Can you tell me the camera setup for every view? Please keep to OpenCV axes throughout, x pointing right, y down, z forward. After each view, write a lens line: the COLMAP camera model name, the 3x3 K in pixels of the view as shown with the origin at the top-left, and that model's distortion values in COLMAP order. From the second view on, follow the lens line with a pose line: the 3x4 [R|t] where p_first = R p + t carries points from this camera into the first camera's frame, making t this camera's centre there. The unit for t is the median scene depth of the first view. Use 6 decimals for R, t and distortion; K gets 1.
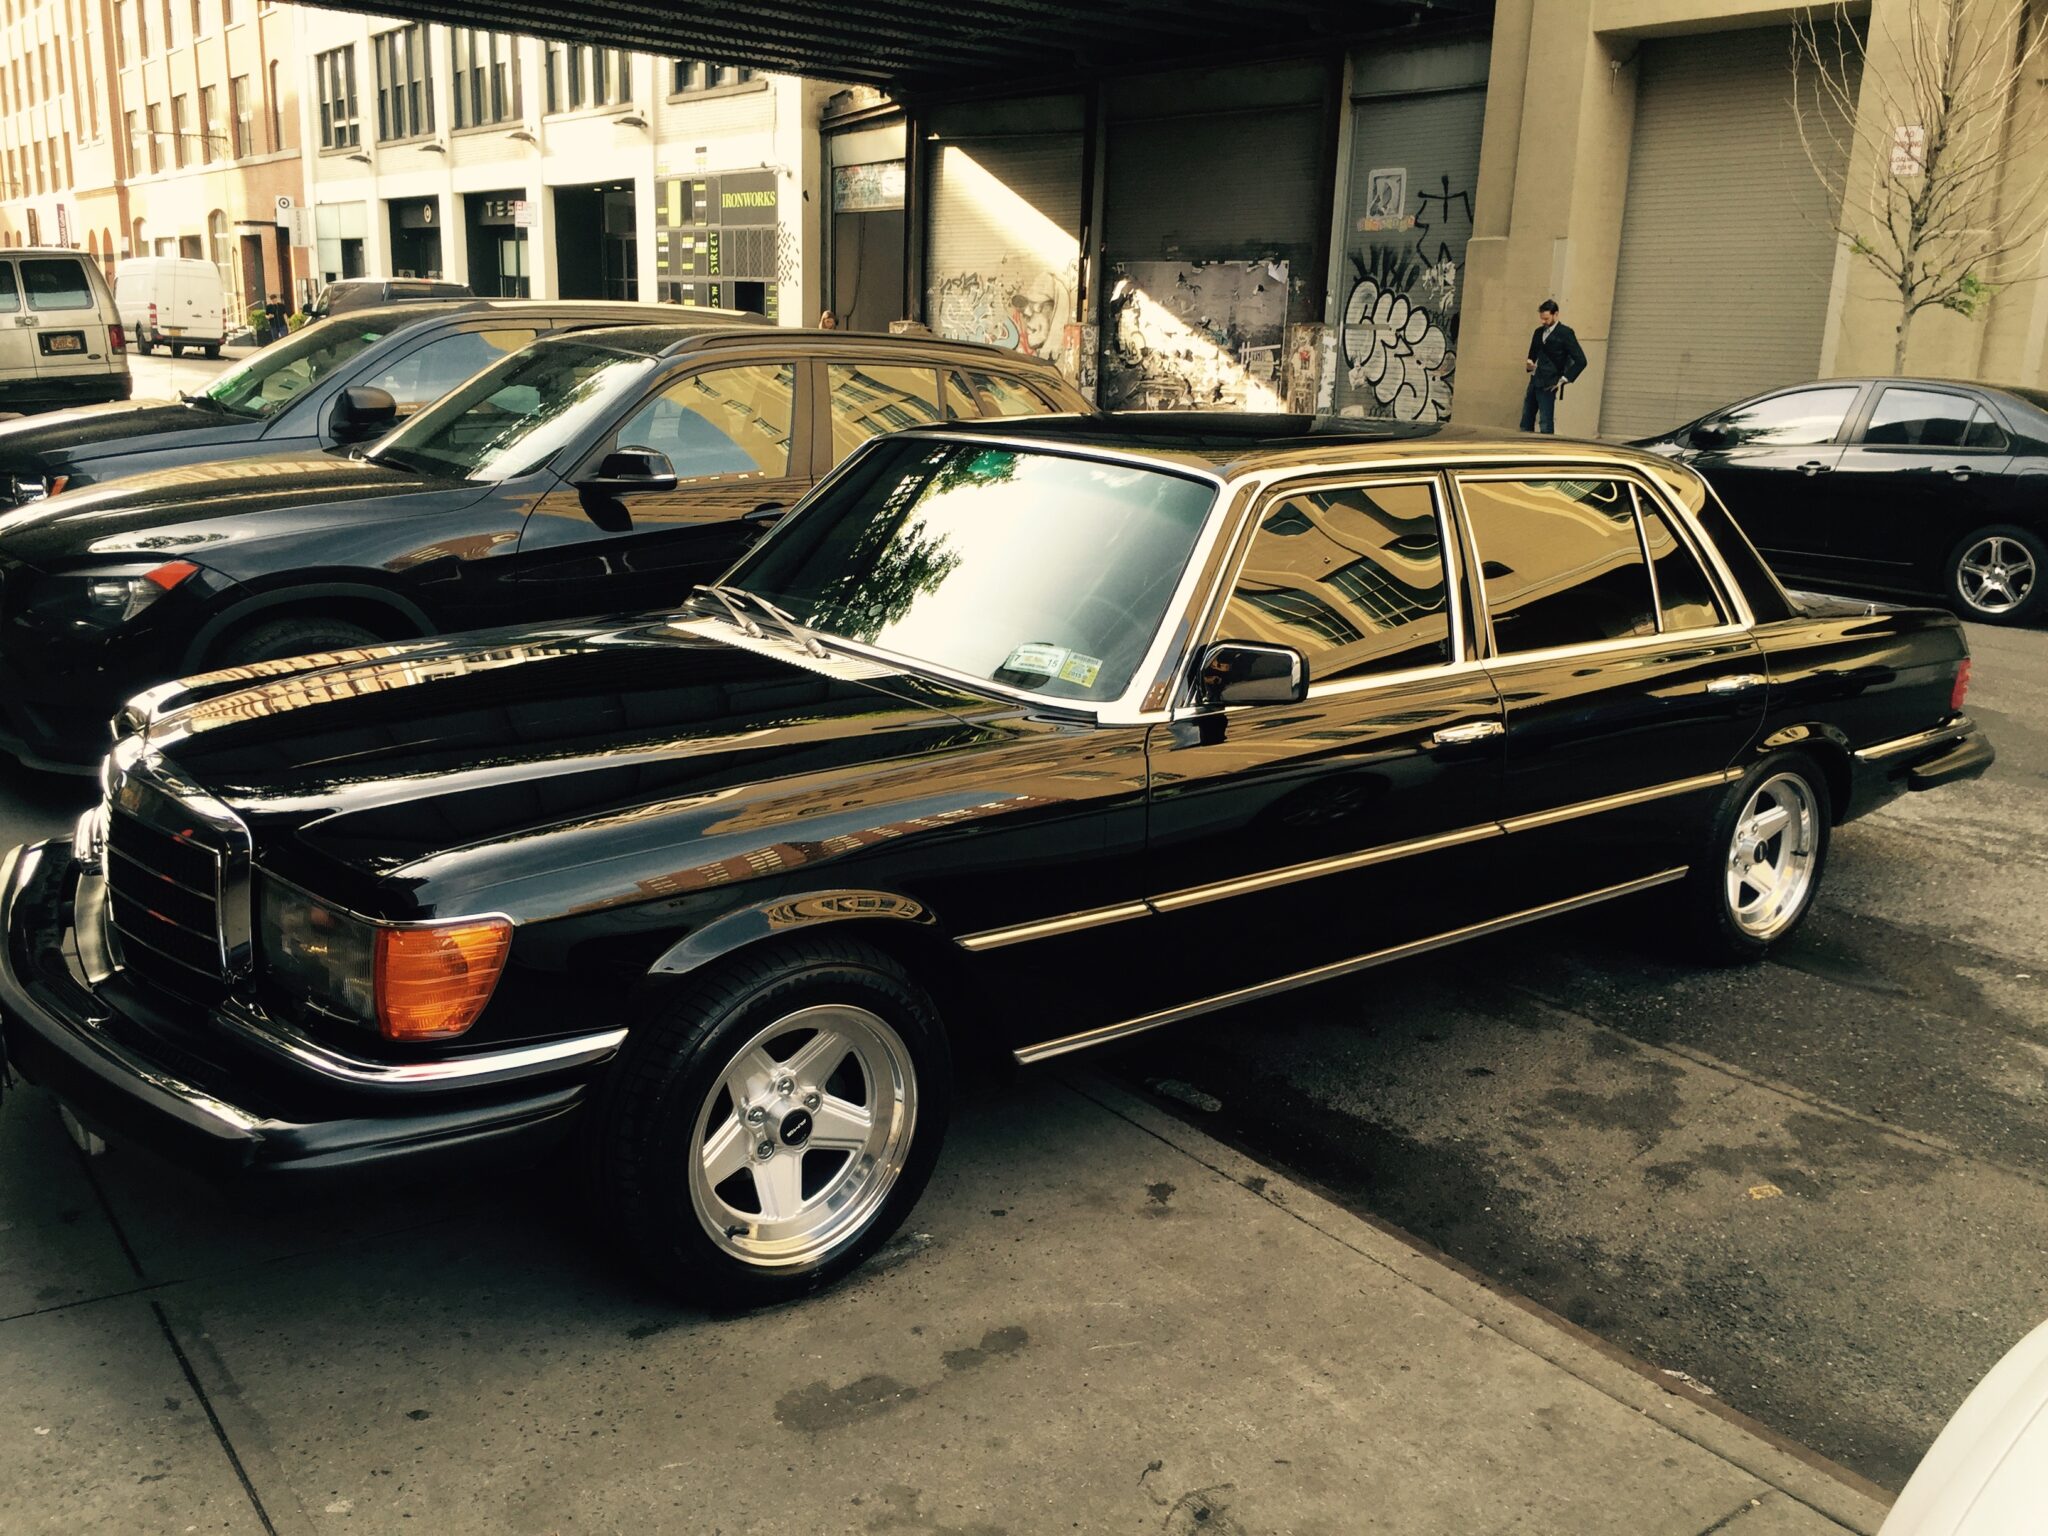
lens RADIAL K [[1745.3, 0, 1030.4], [0, 1745.3, 780.6], [0, 0, 1]] dist [0.074574, -0.124370]
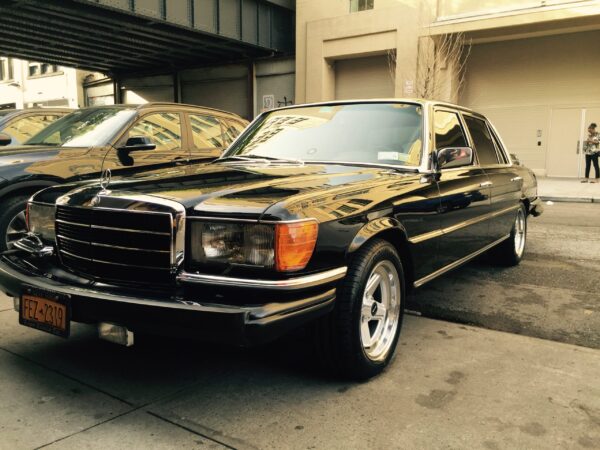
lens RADIAL K [[511.3, 0, 301.9], [0, 511.3, 228.7], [0, 0, 1]] dist [0.074574, -0.124370]
pose [[0.950496, -0.071100, 0.302494, -0.237428], [0.103078, 0.990495, -0.091077, 0.068140], [-0.293143, 0.117748, 0.948790, 0.131976]]
